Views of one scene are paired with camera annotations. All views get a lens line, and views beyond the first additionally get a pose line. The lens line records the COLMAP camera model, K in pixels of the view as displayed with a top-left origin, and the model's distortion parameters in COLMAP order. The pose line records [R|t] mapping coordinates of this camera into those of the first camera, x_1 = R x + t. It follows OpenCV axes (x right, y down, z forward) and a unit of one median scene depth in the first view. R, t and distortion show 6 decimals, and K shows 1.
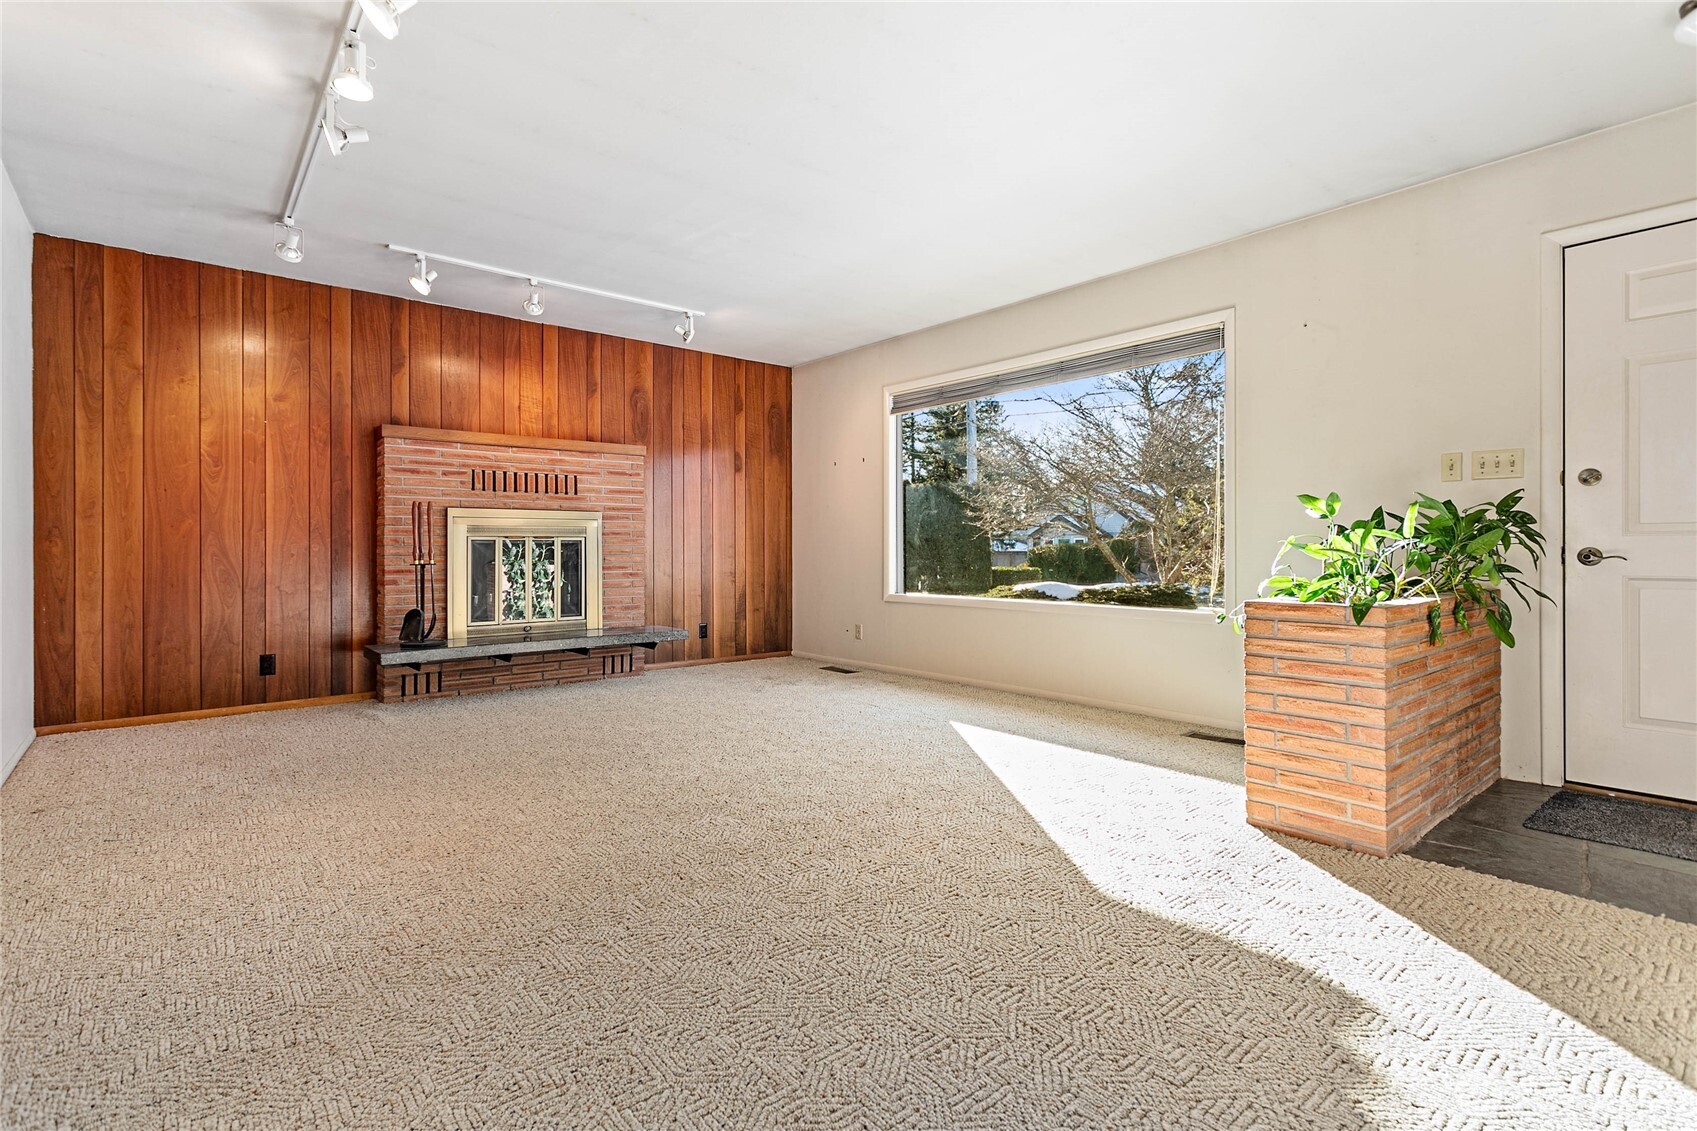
lens RADIAL K [[816.8, 0, 843.1], [0, 816.8, 562.1], [0, 0, 1]] dist [-0.003410, 0.001853]
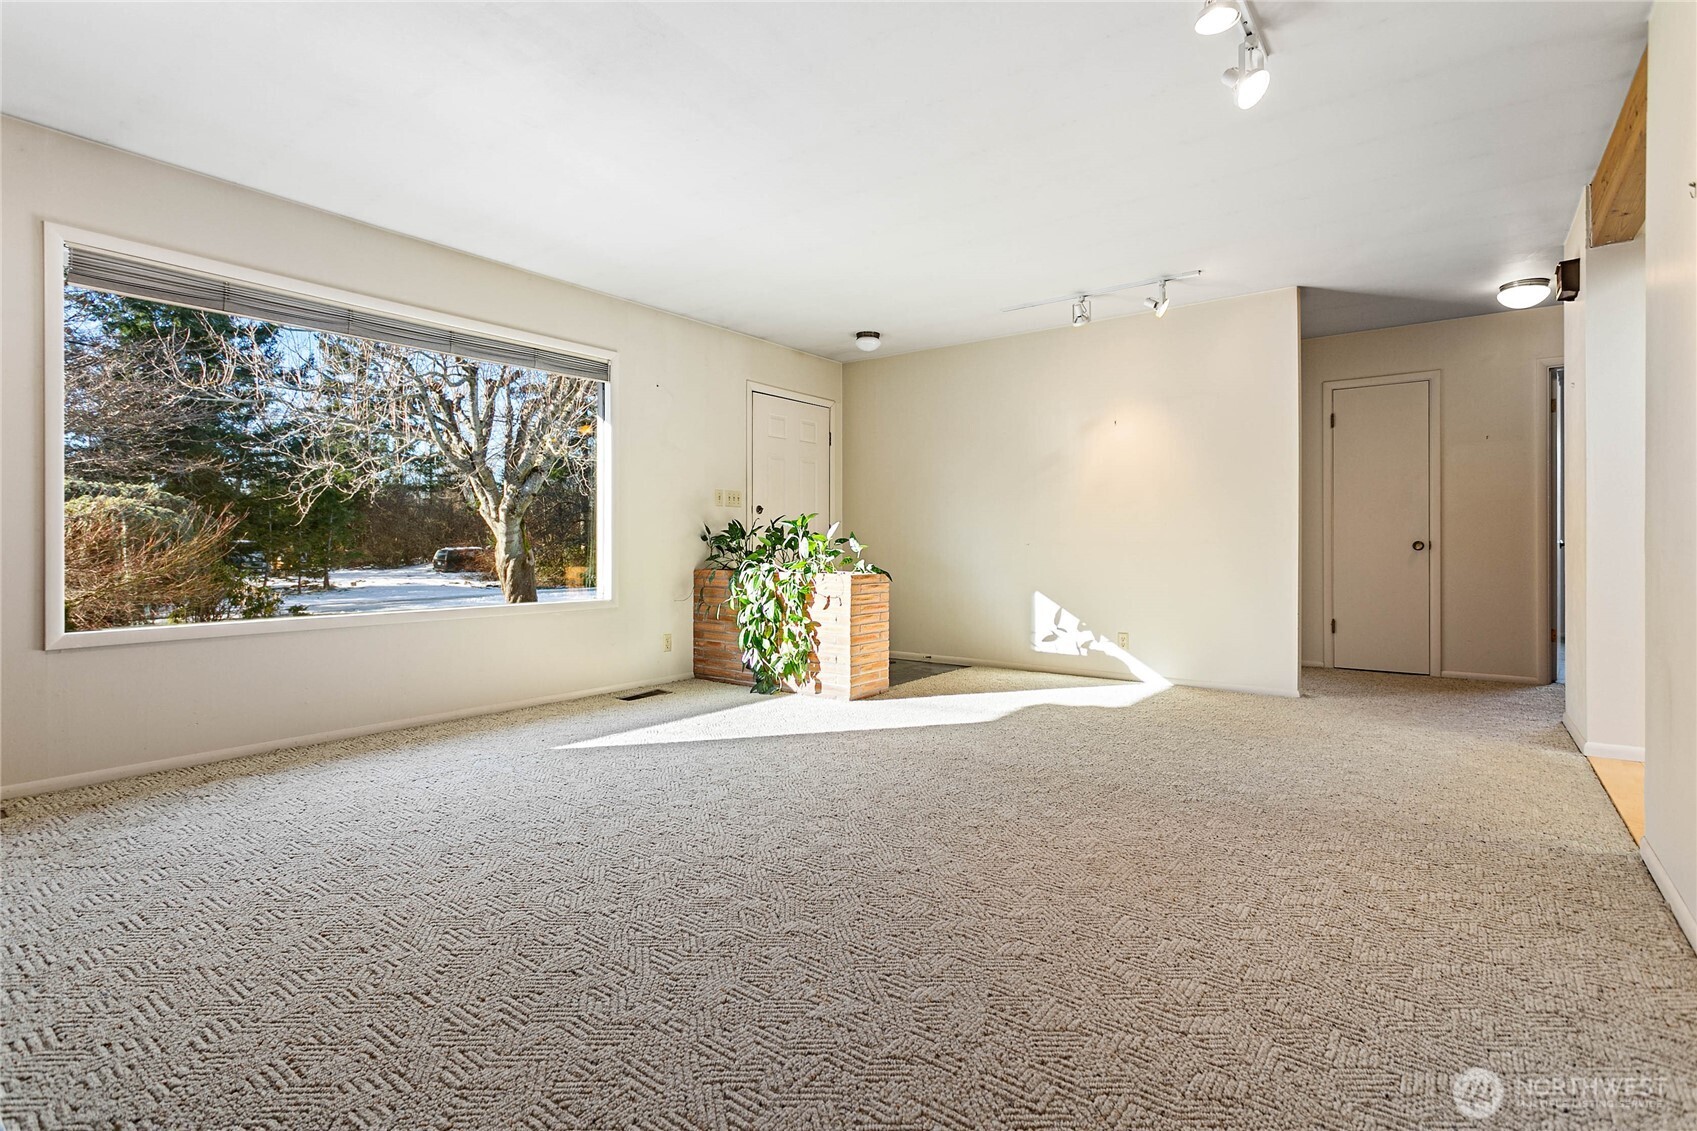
lens RADIAL K [[816.8, 0, 843.6], [0, 816.8, 548.6], [0, 0, 1]] dist [-0.003410, 0.001853]
pose [[-0.251014, -0.005614, 0.967967, -0.943641], [0.014141, 0.999855, 0.009466, -0.021428], [-0.967880, 0.016064, -0.250898, 1.134536]]
